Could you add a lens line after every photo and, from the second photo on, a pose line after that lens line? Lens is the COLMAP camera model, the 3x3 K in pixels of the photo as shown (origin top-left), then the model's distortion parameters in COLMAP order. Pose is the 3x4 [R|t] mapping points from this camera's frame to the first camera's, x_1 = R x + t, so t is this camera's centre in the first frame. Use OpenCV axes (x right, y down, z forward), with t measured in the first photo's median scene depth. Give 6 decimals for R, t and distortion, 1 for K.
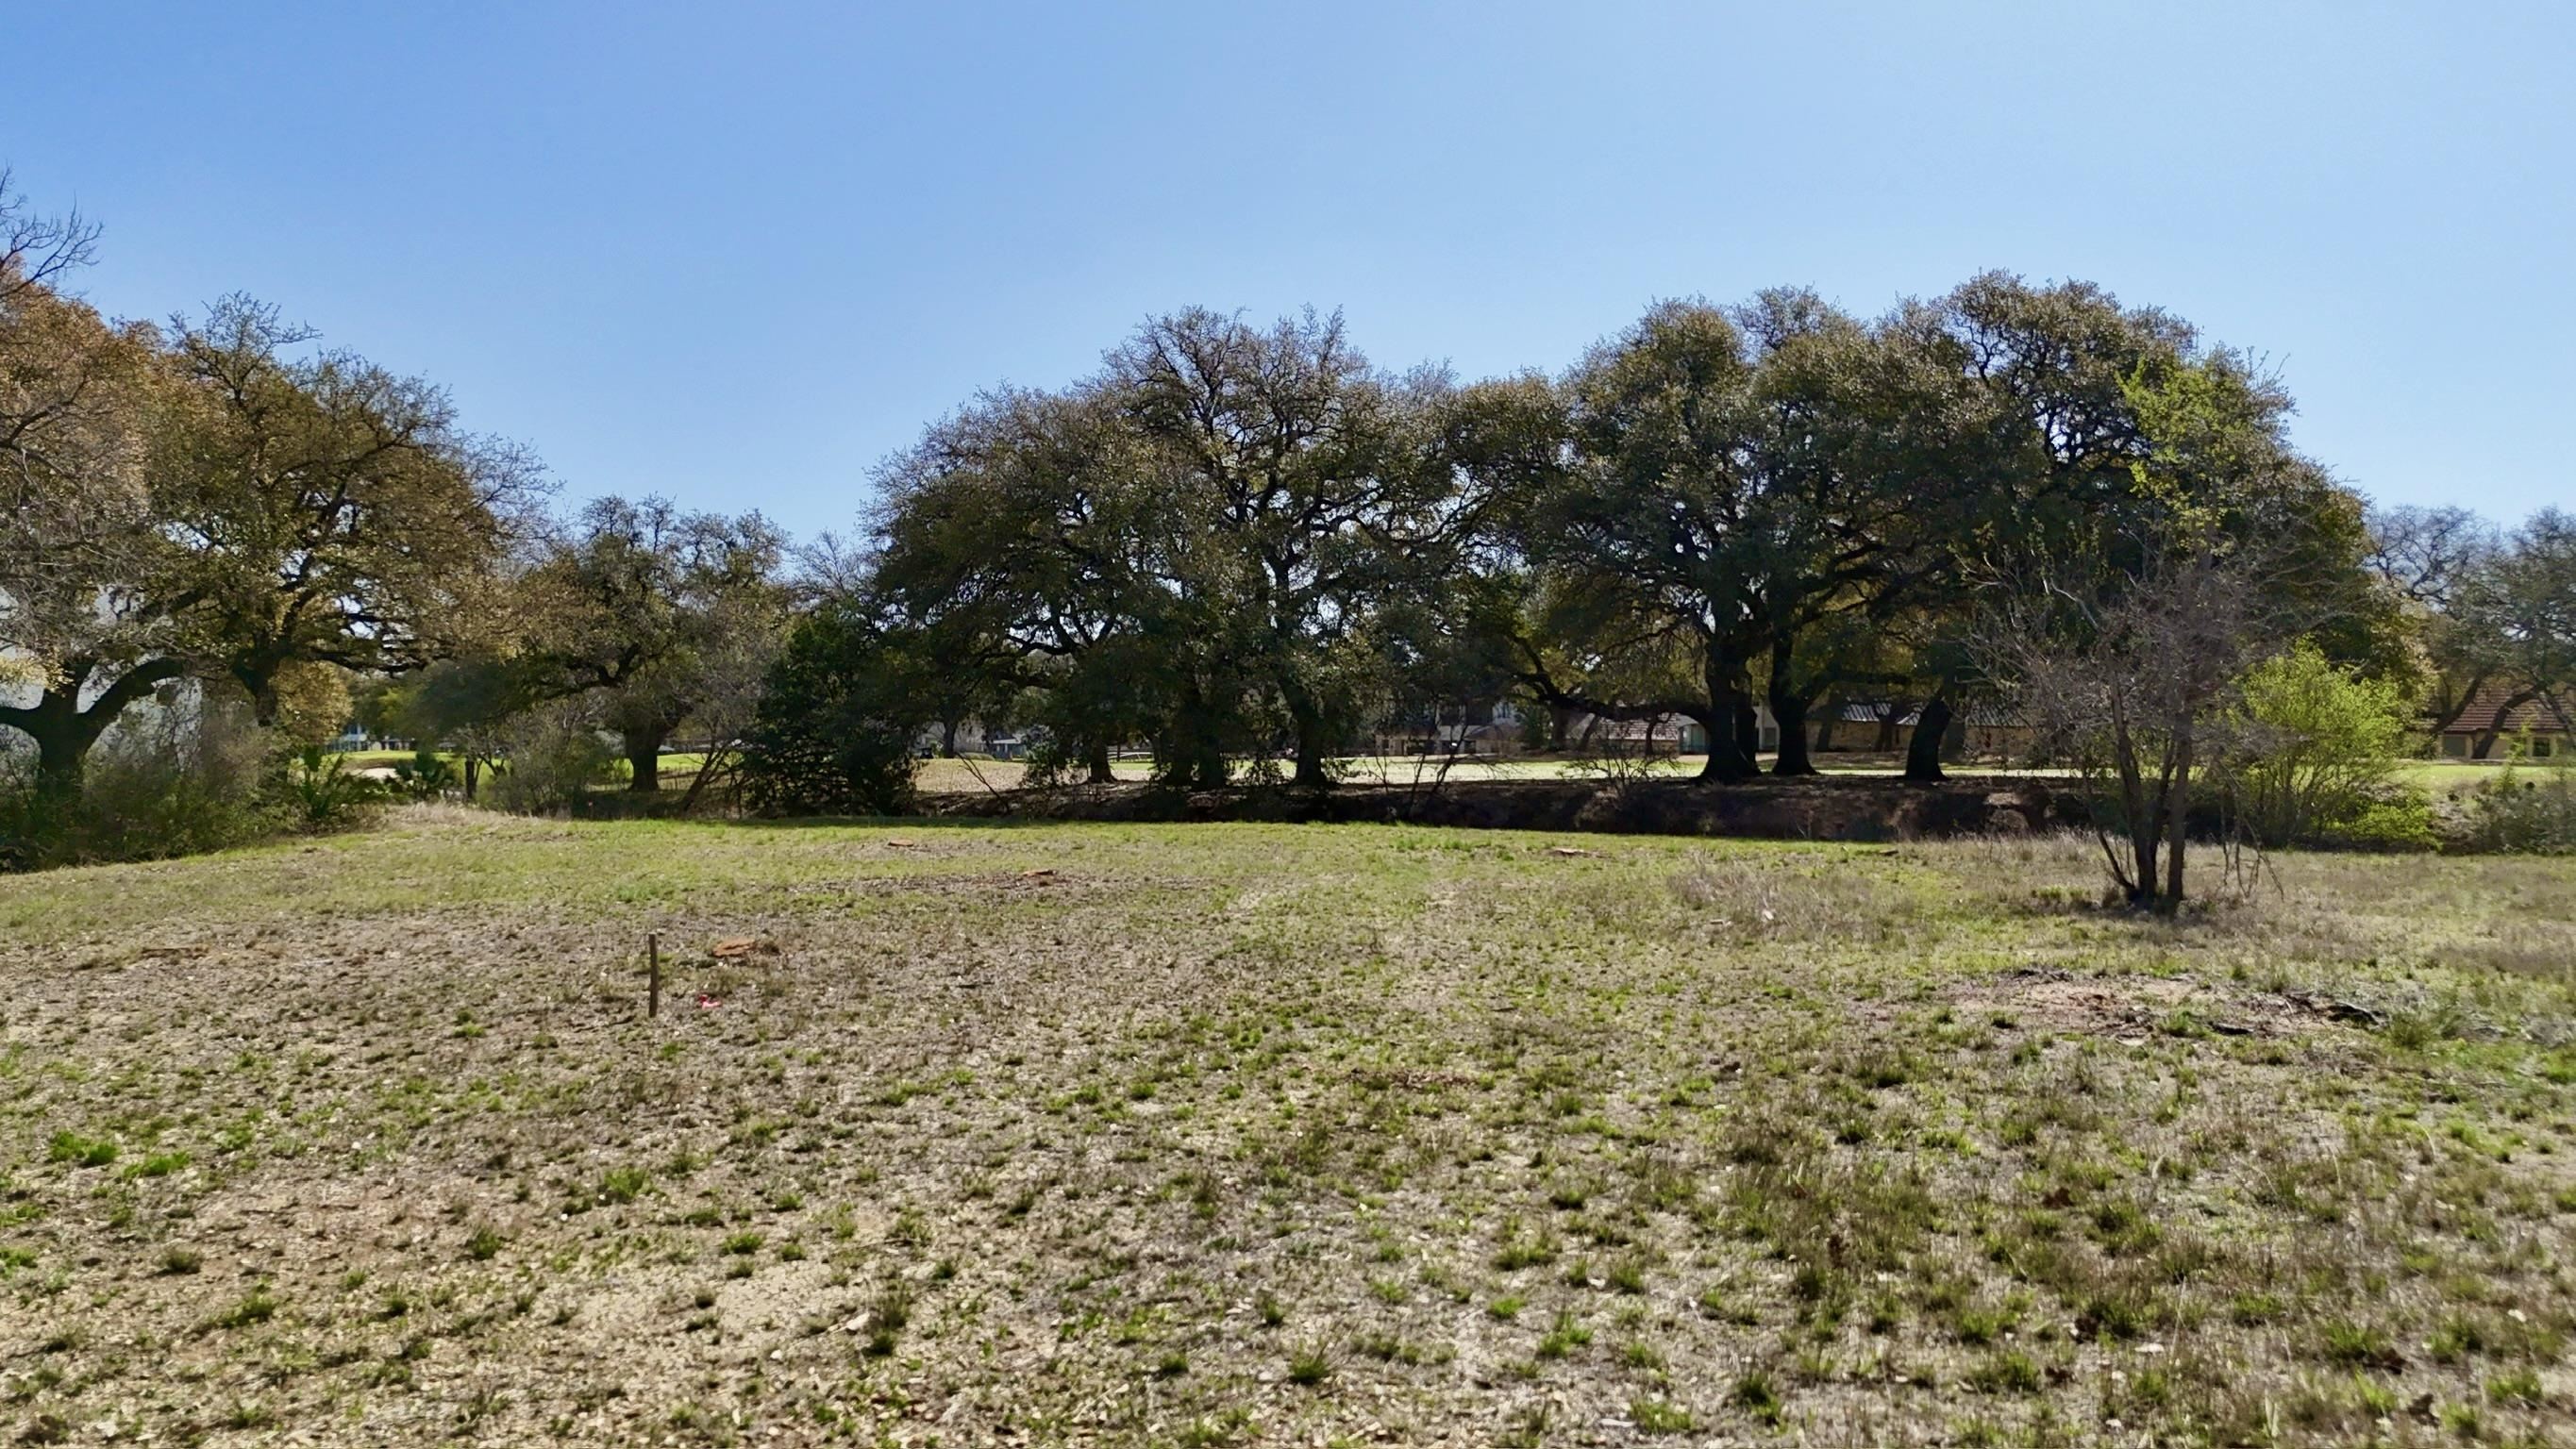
lens RADIAL K [[1897.0, 0, 1306.2], [0, 1897.0, 715.6], [0, 0, 1]] dist [0.073060, -0.070210]
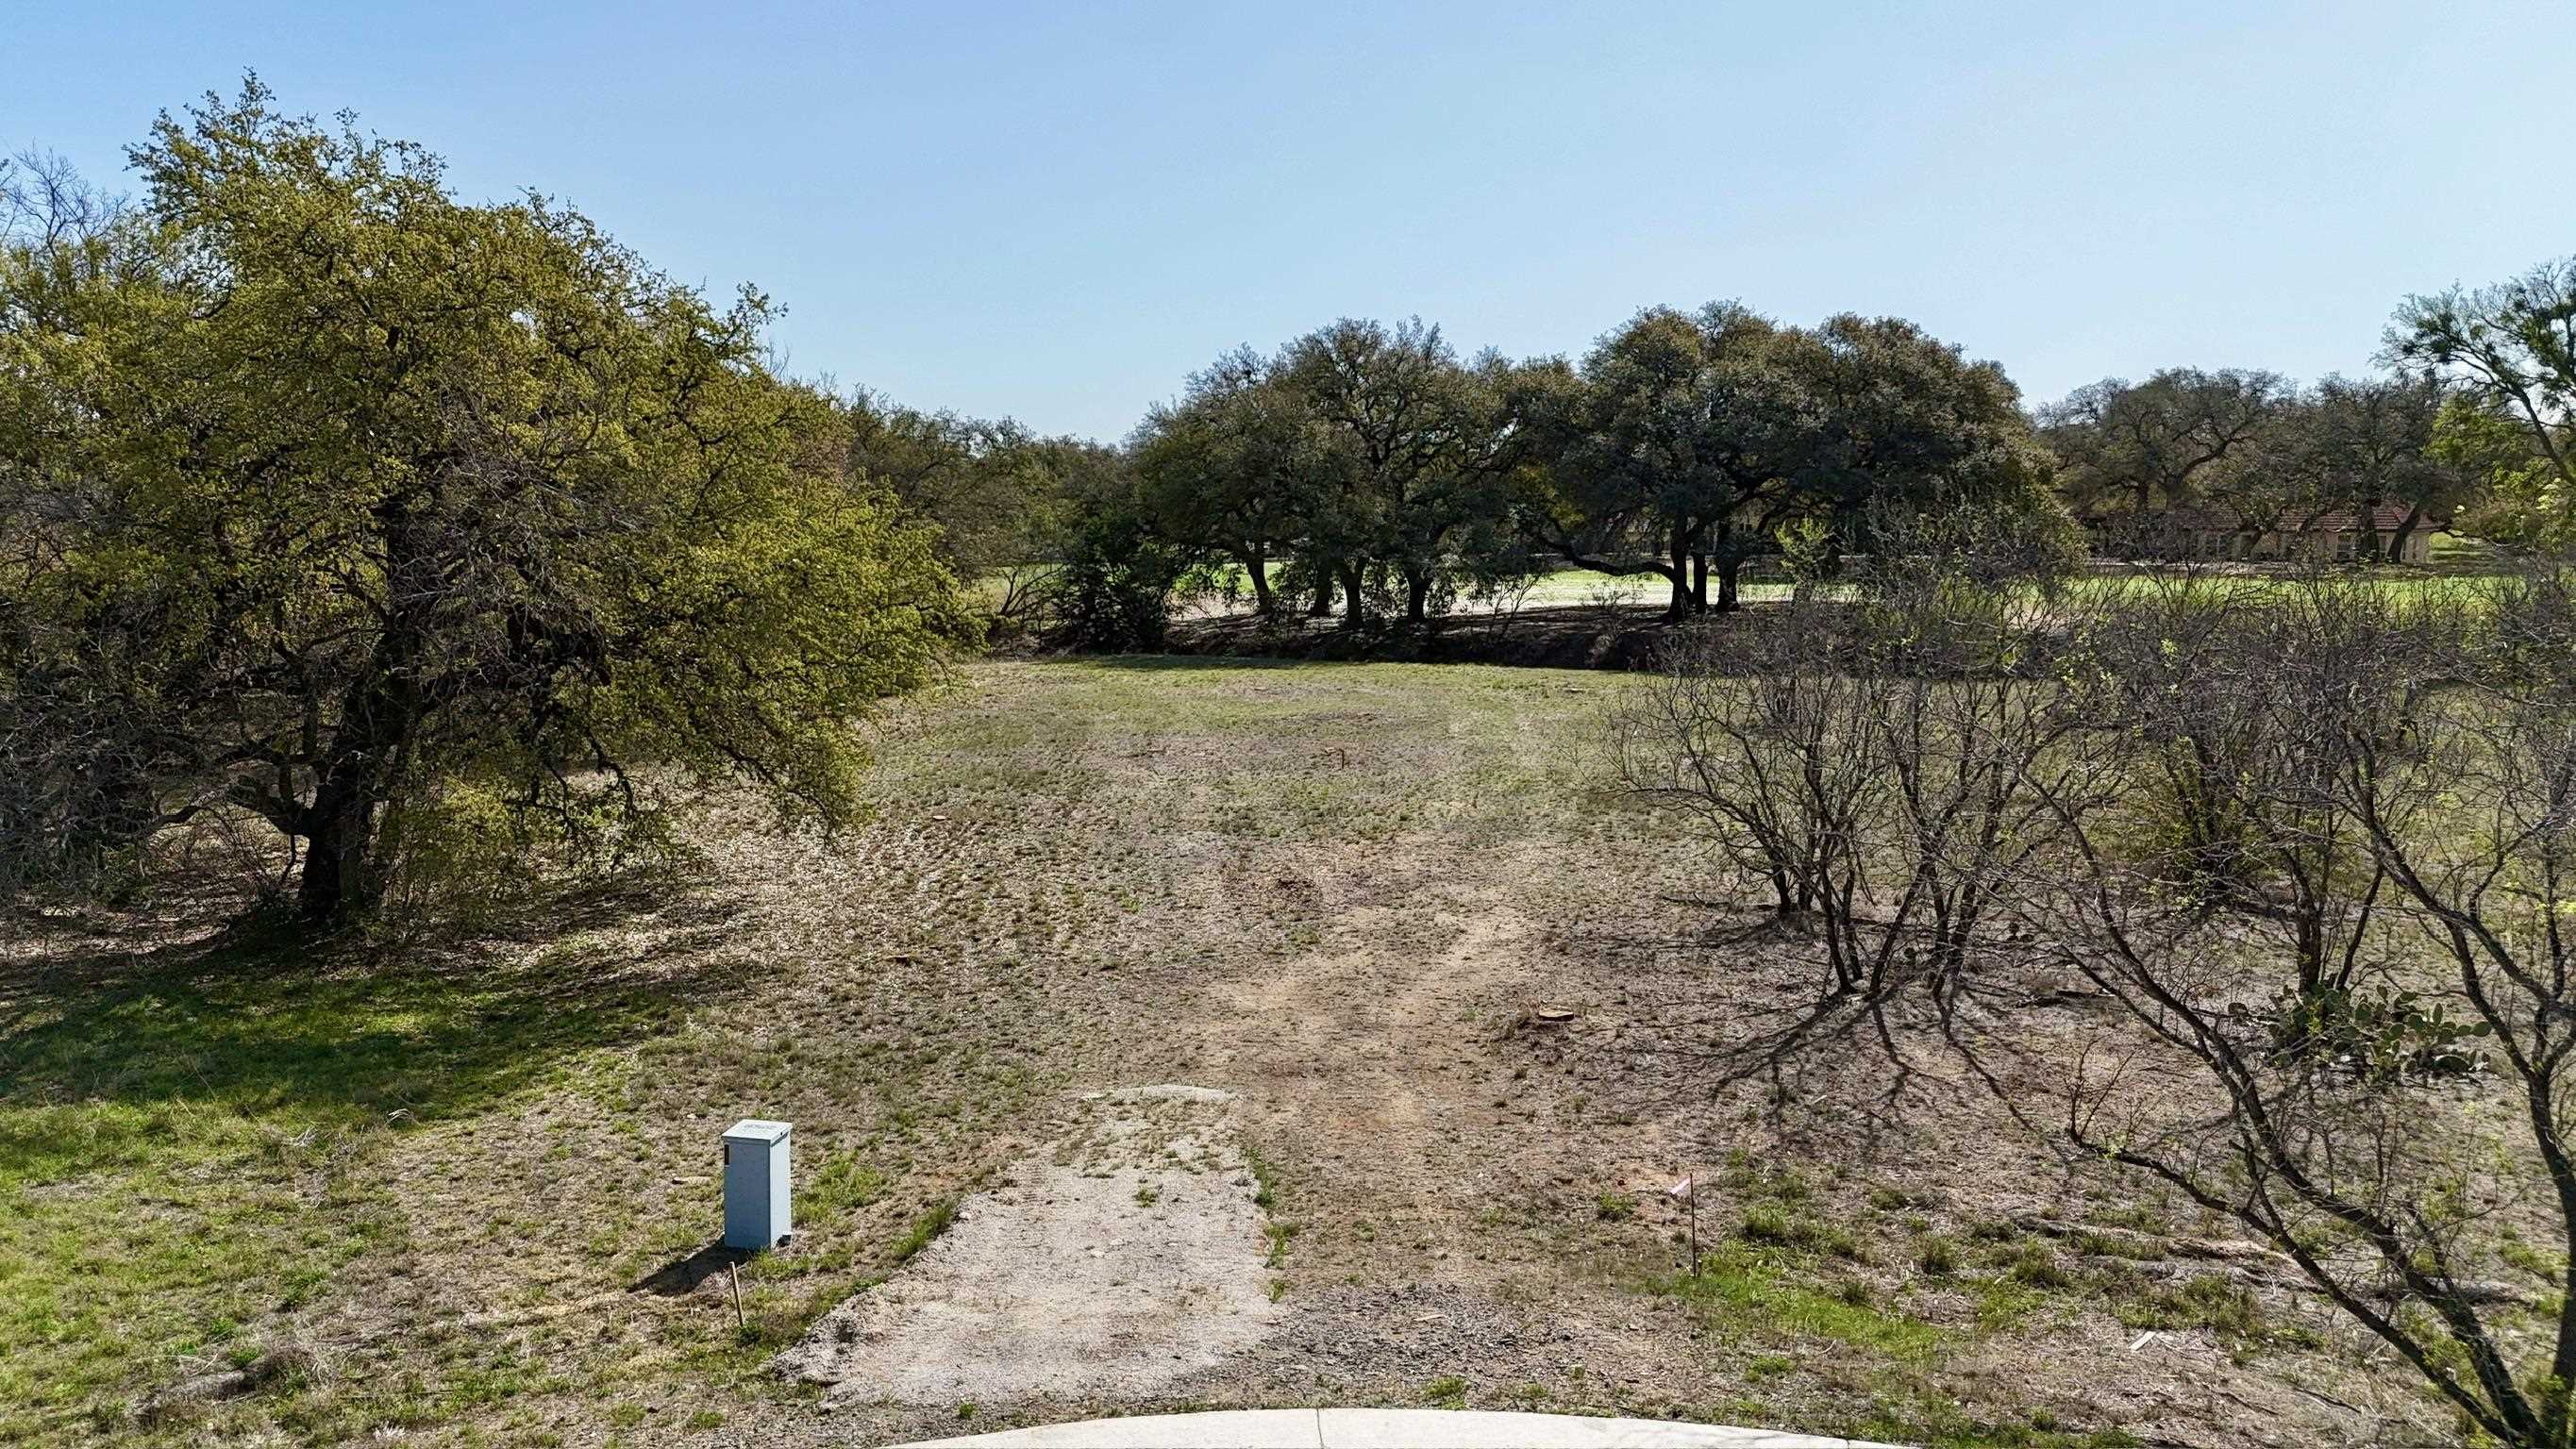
lens RADIAL K [[1897.0, 0, 1289.2], [0, 1897.0, 742.3], [0, 0, 1]] dist [0.073060, -0.070210]
pose [[0.999608, -0.010694, -0.025865, -0.067588], [0.014290, 0.989603, 0.143112, -0.095595], [0.024066, -0.143425, 0.989368, -0.596867]]
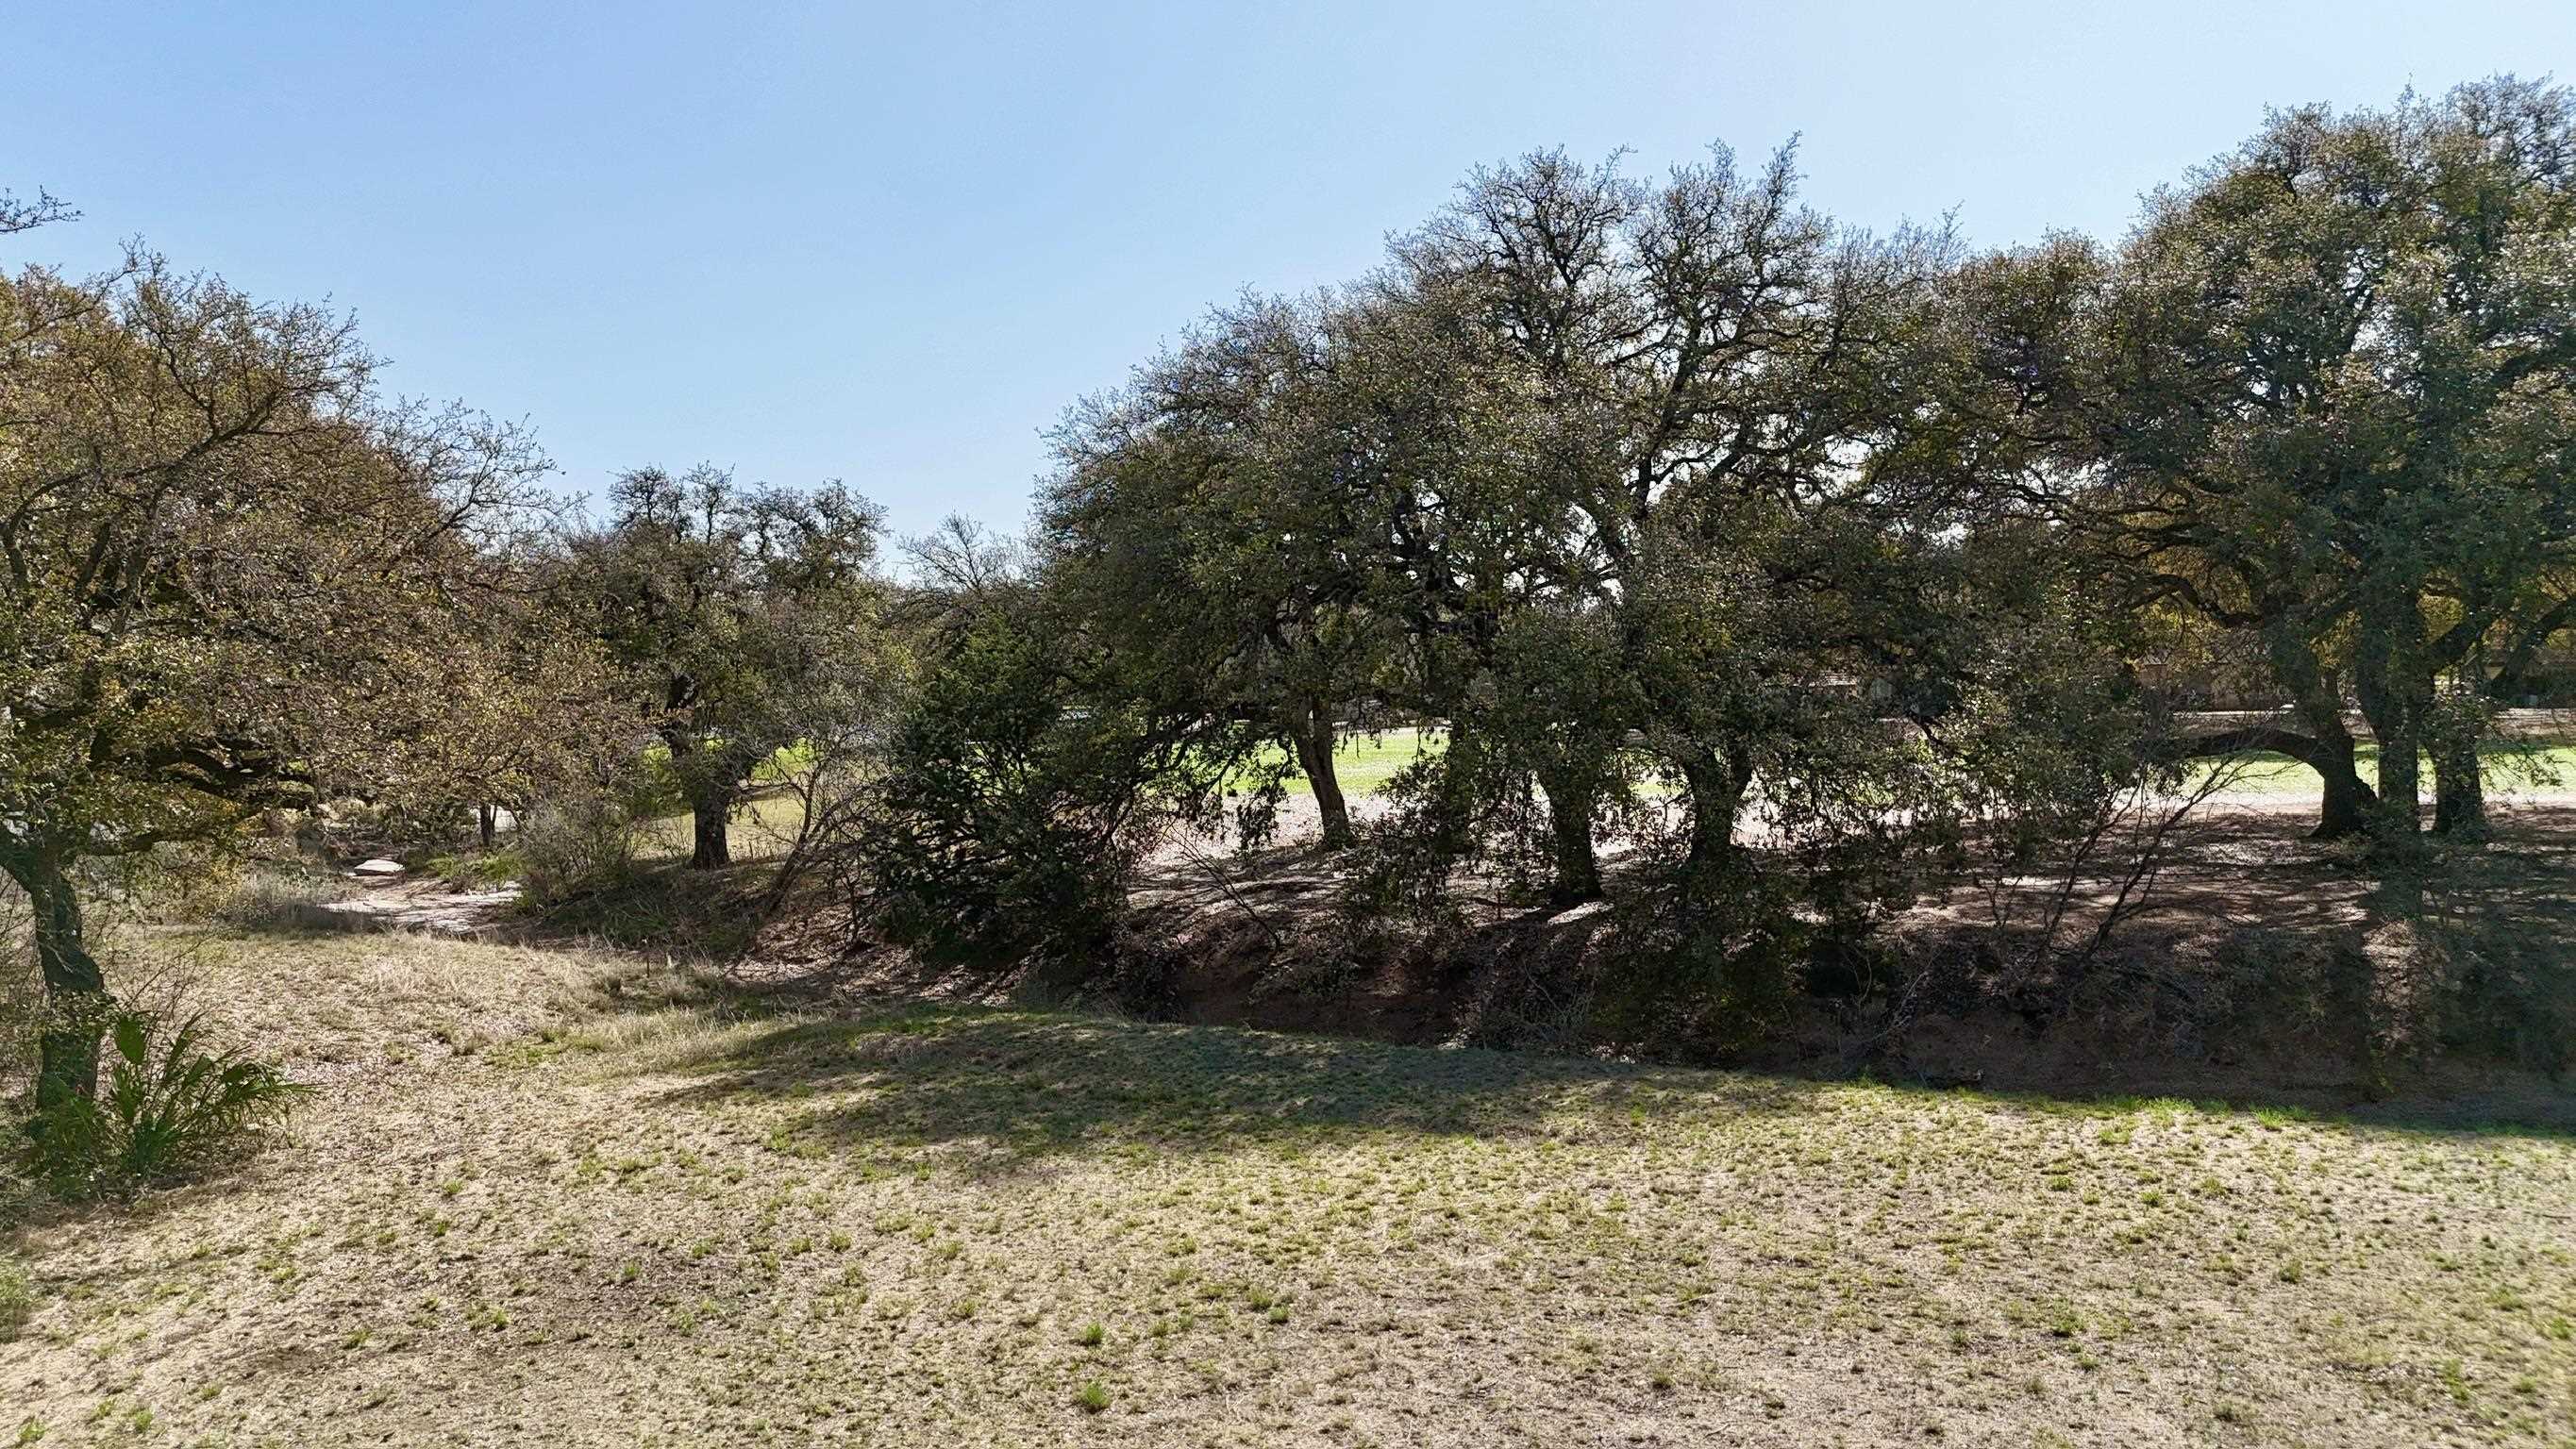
lens RADIAL K [[1897.0, 0, 1298.9], [0, 1897.0, 731.7], [0, 0, 1]] dist [0.073060, -0.070210]
pose [[0.999244, -0.033231, -0.020176, -0.134576], [0.034188, 0.998208, 0.049118, -0.056148], [0.018508, -0.049770, 0.998589, 0.351854]]
